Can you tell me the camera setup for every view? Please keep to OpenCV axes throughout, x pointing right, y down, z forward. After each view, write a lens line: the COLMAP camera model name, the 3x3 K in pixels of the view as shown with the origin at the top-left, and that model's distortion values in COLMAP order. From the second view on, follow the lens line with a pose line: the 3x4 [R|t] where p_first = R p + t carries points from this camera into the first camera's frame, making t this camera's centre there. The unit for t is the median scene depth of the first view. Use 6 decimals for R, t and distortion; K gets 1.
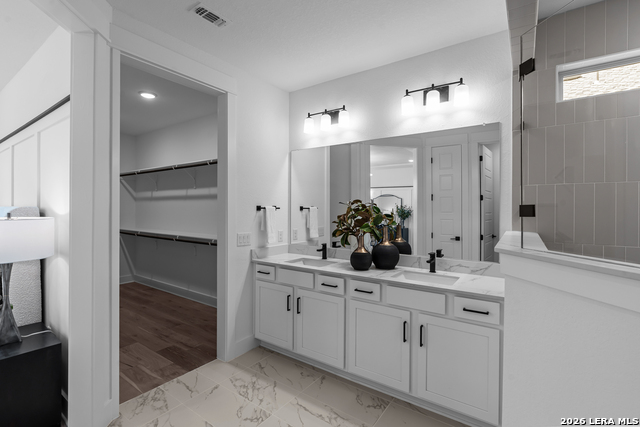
lens RADIAL K [[296.2, 0, 318.2], [0, 296.2, 210.1], [0, 0, 1]] dist [-0.003524, 0.003362]
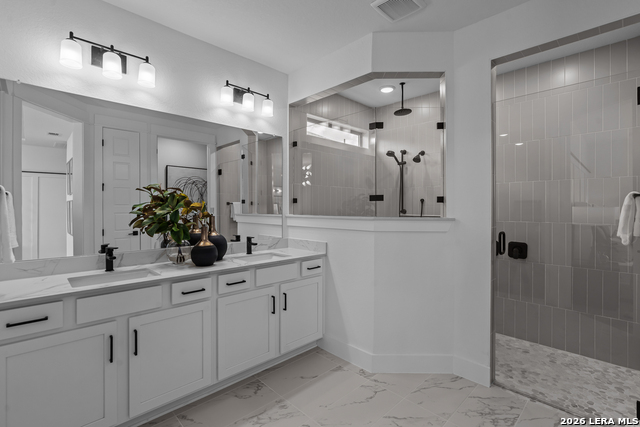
lens RADIAL K [[296.2, 0, 313.8], [0, 296.2, 211.4], [0, 0, 1]] dist [-0.003524, 0.003362]
pose [[0.194585, -0.015501, 0.980763, -0.612527], [0.004033, 0.999879, 0.015003, 0.028752], [-0.980877, 0.001036, 0.194624, 0.490299]]
